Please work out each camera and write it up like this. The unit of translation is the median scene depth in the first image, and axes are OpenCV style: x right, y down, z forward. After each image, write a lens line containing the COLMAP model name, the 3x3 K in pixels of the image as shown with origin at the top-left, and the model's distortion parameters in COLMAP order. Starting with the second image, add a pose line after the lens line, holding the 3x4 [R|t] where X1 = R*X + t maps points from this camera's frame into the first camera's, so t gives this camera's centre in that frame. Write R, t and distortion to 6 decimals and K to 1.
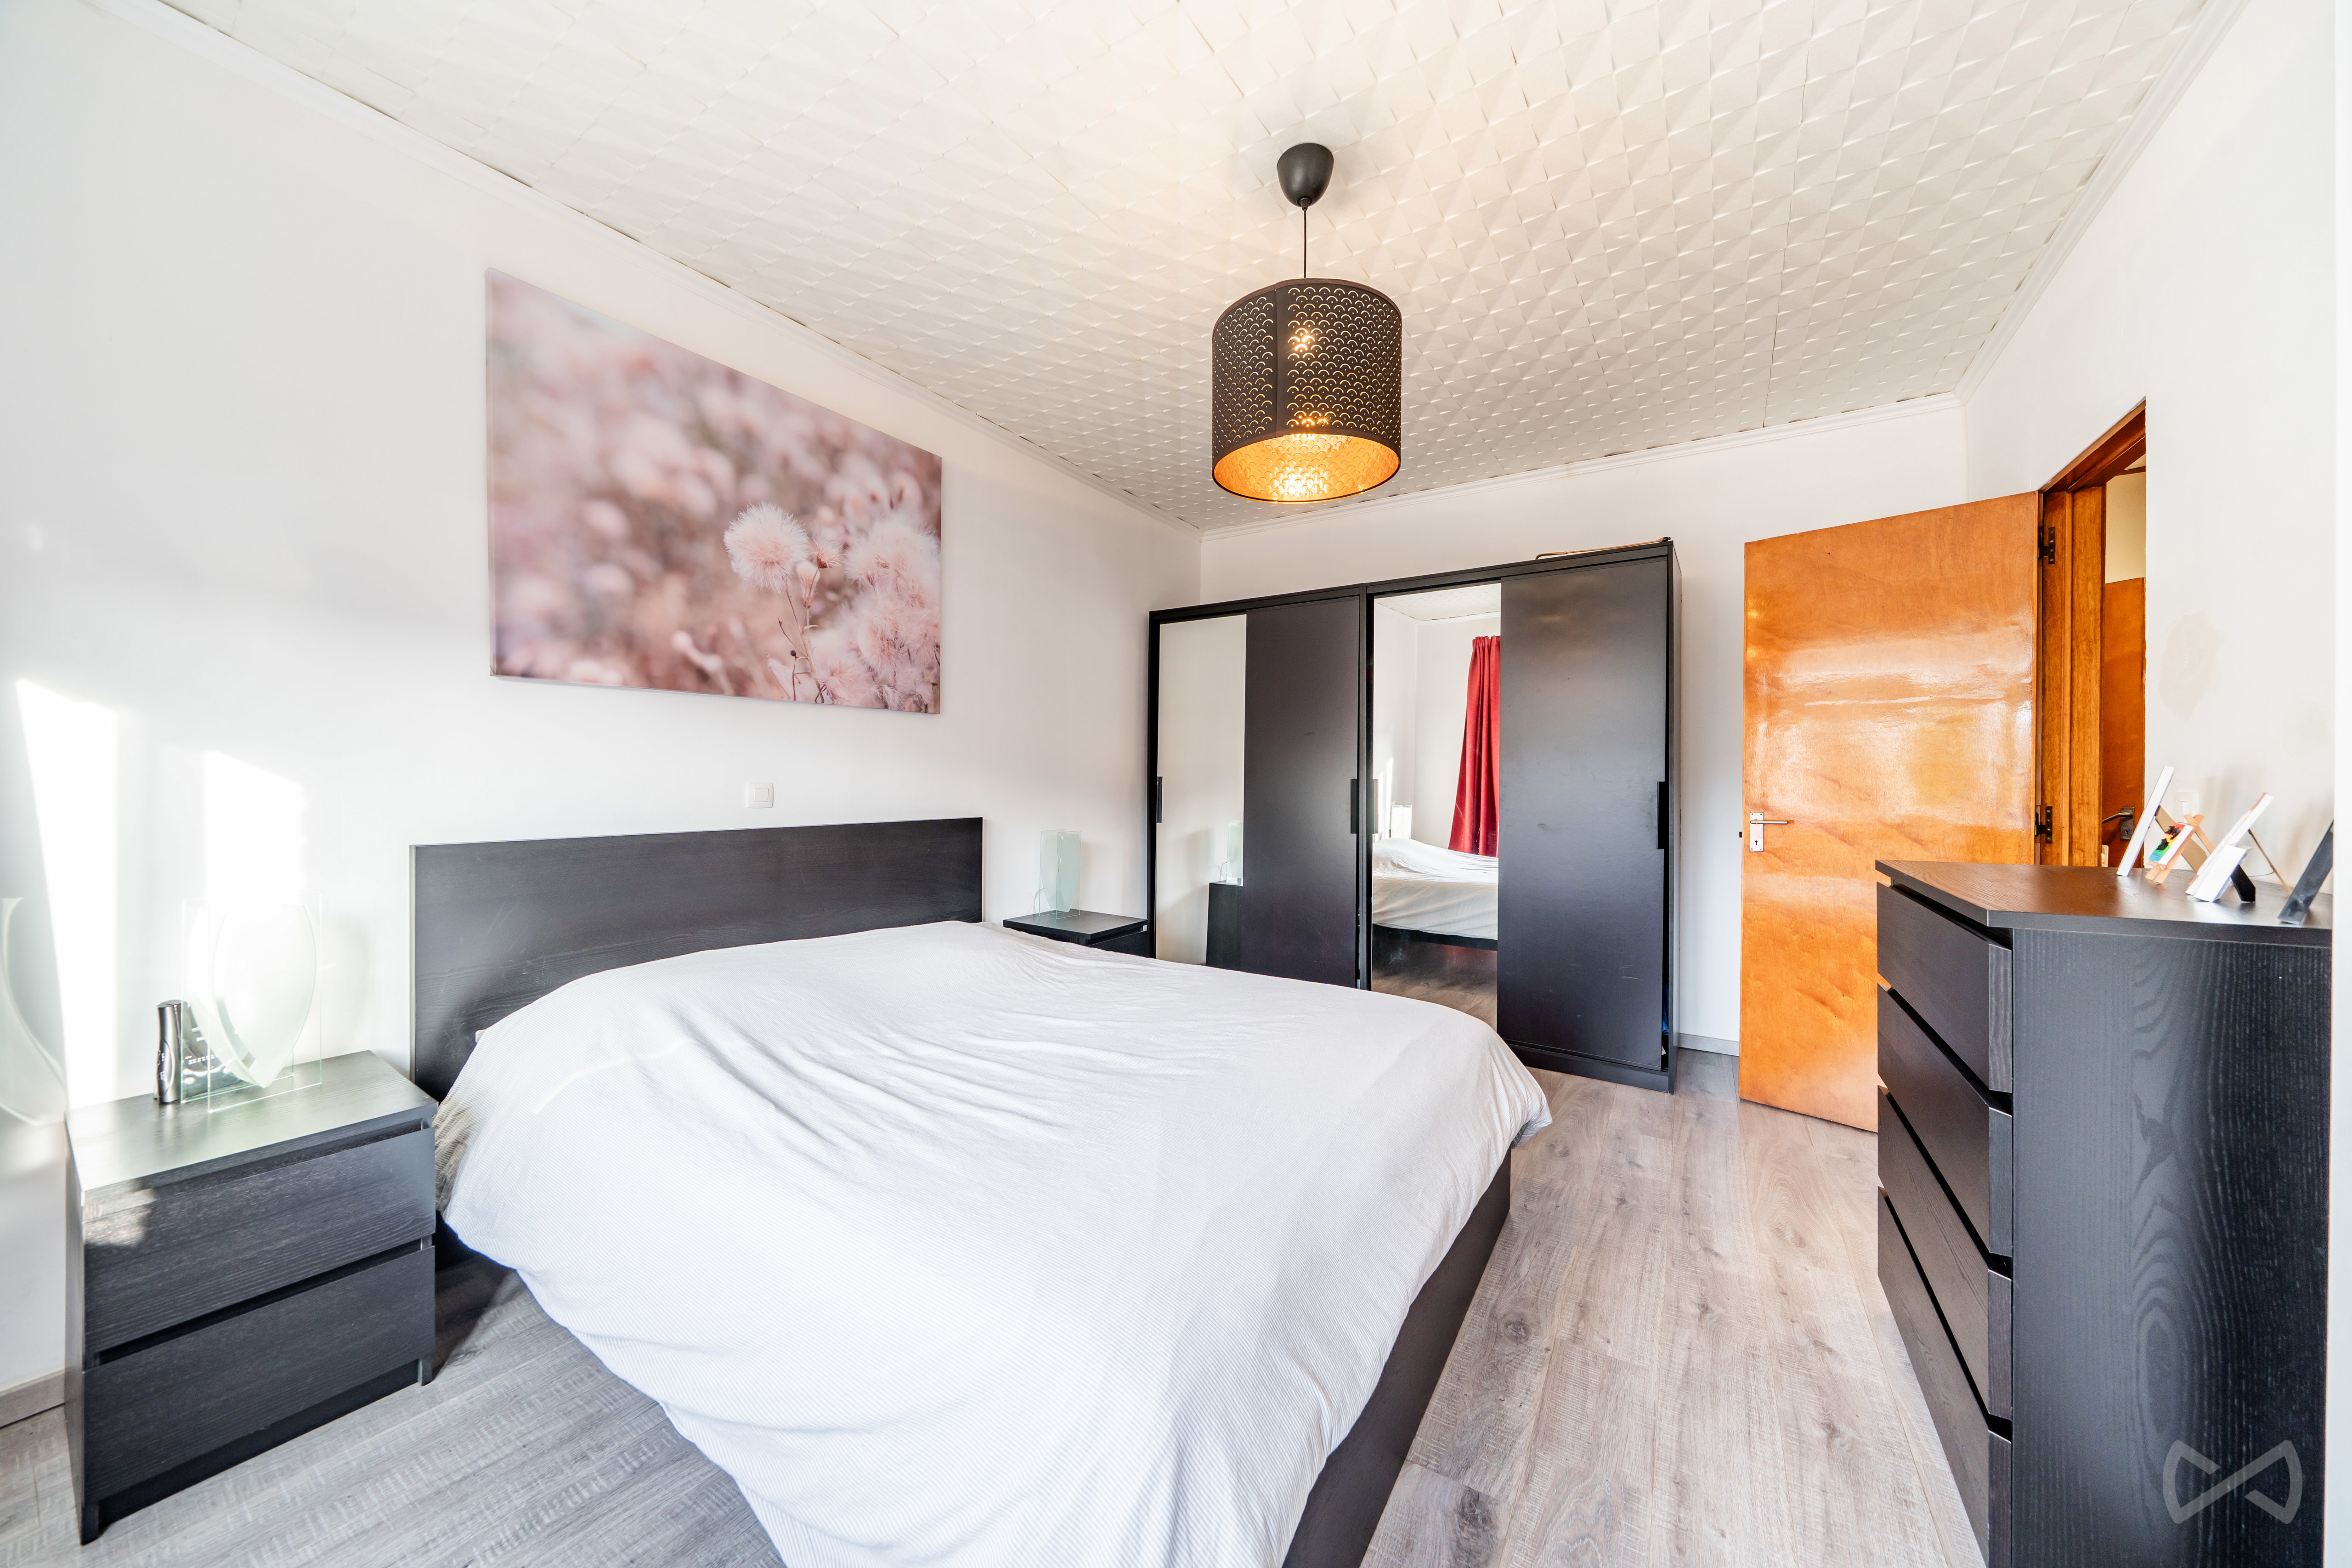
lens RADIAL K [[814.0, 0, 1180.8], [0, 814.0, 784.4], [0, 0, 1]] dist [0.001735, 0.000082]
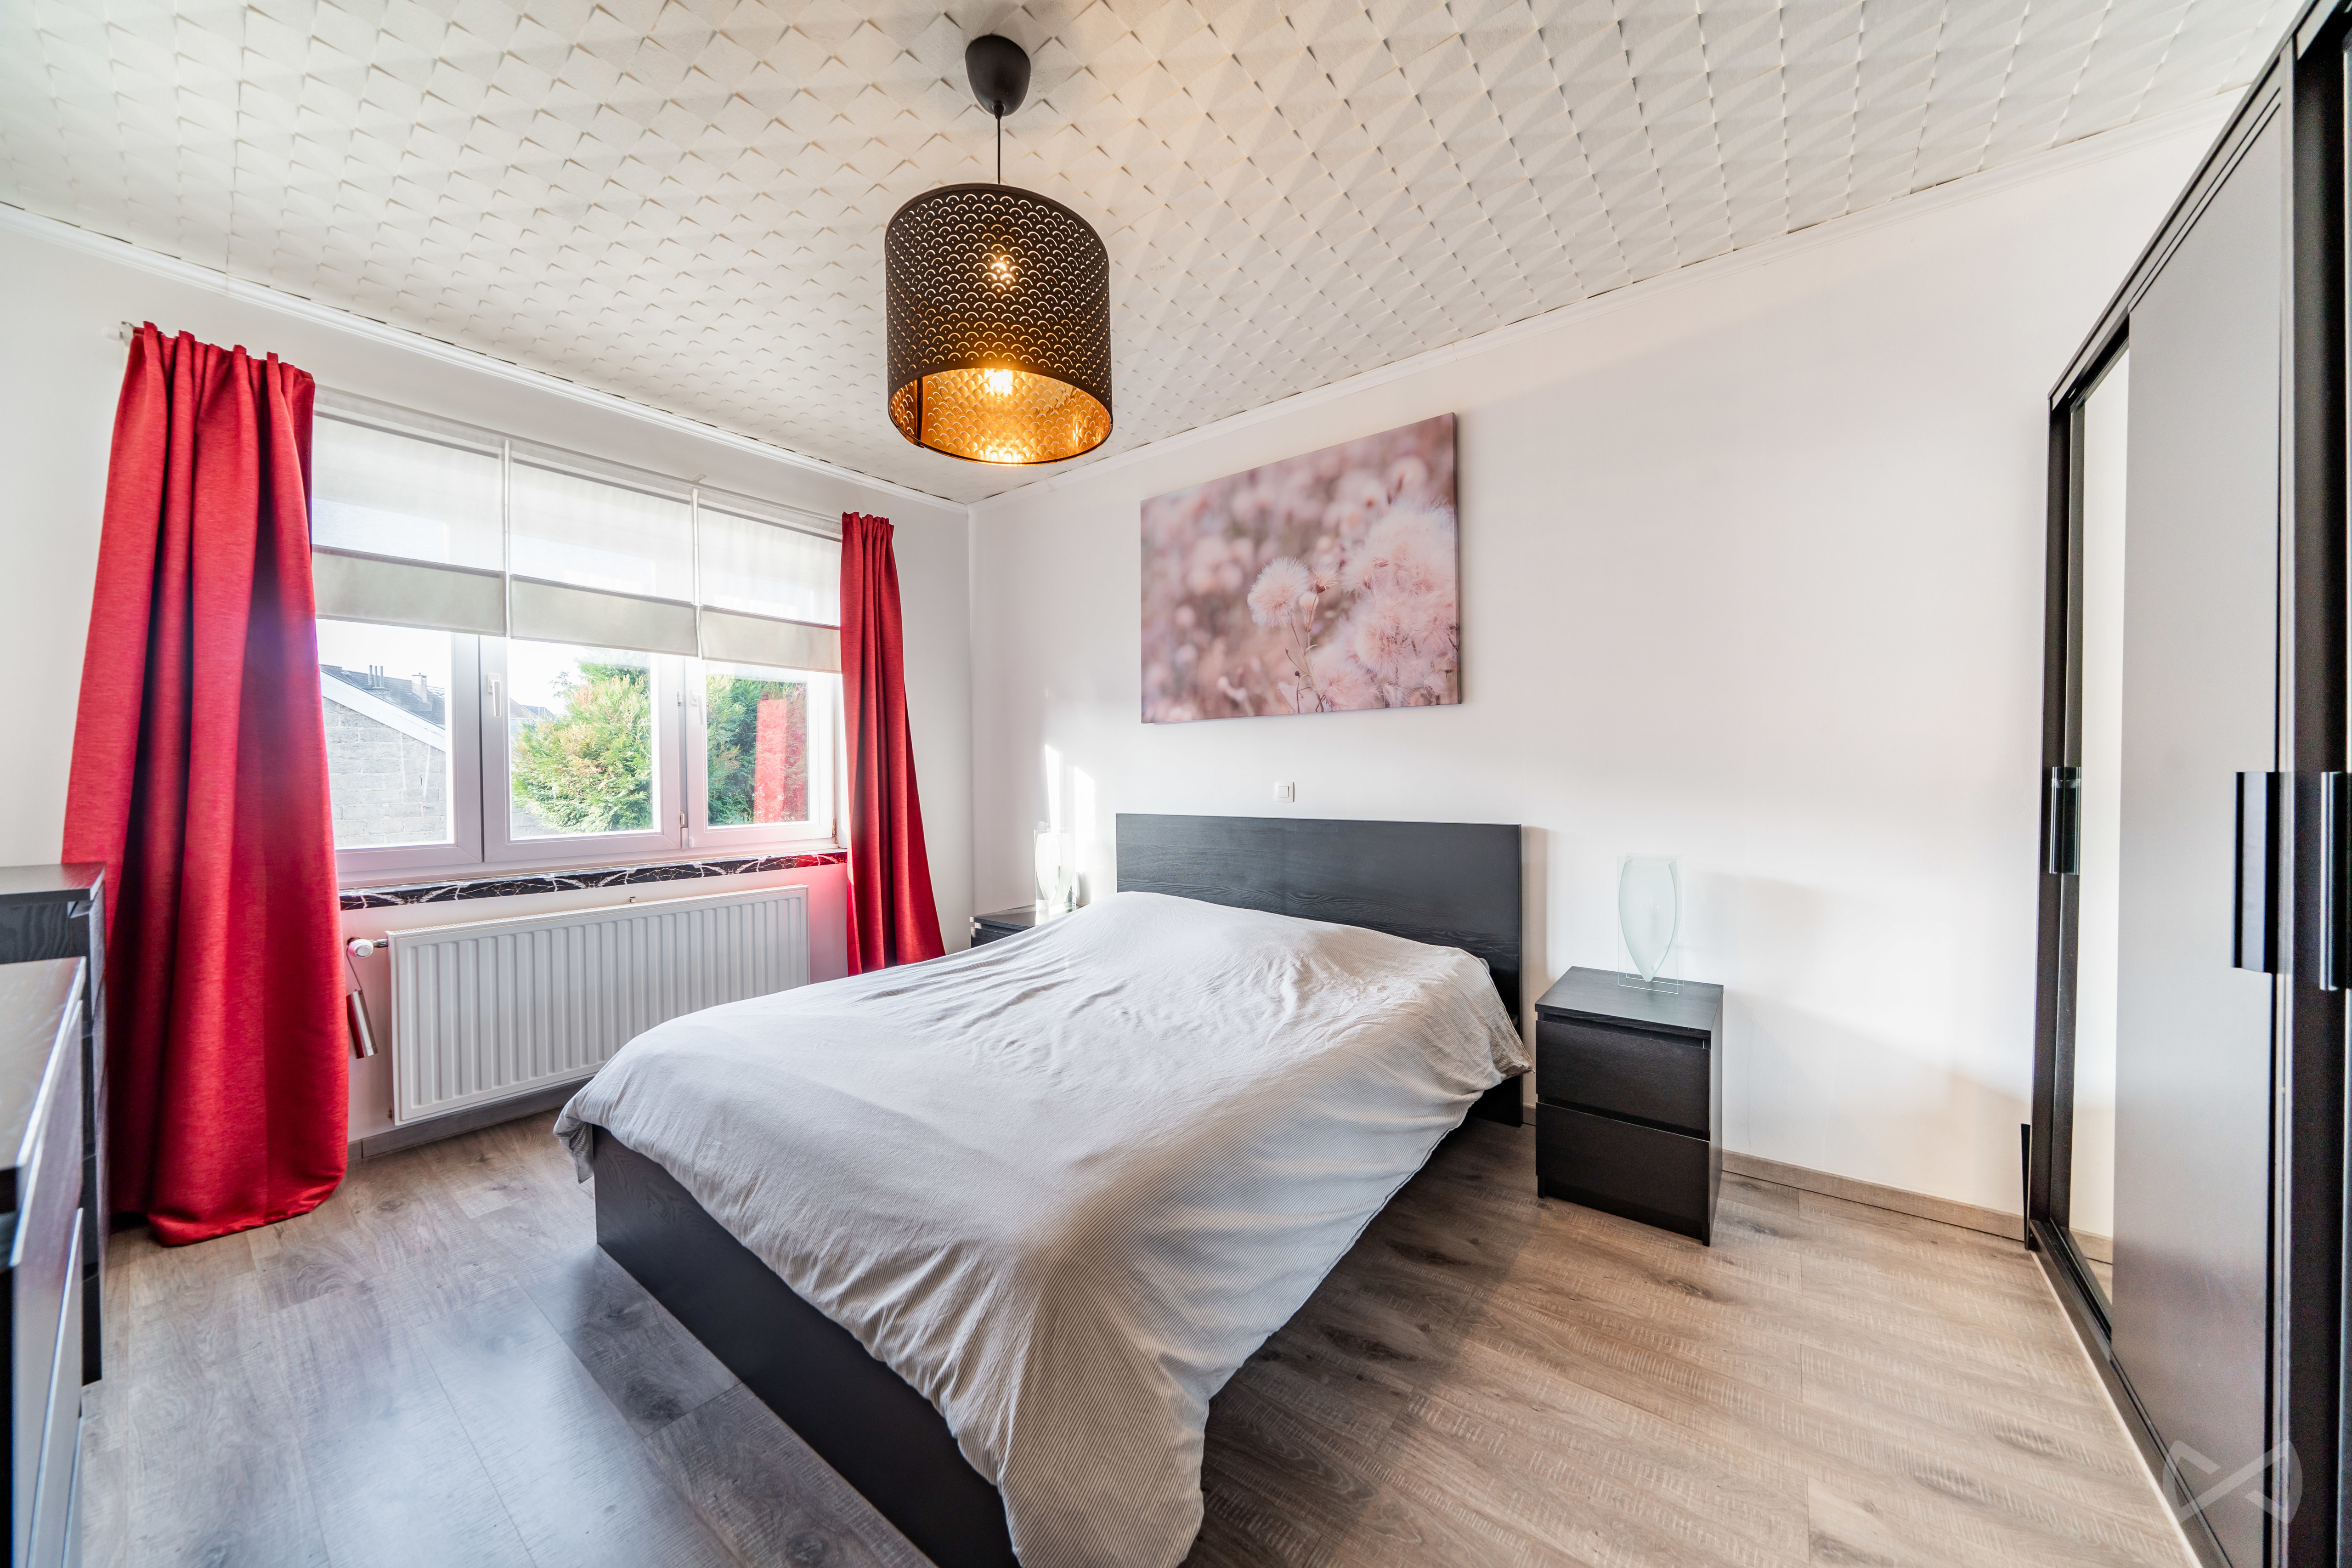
lens RADIAL K [[814.0, 0, 1168.3], [0, 814.0, 781.6], [0, 0, 1]] dist [0.001735, 0.000082]
pose [[-0.096721, 0.008127, -0.995278, 0.746489], [0.003349, 0.999964, 0.007840, -0.012703], [0.995306, -0.002575, -0.096745, 0.945154]]
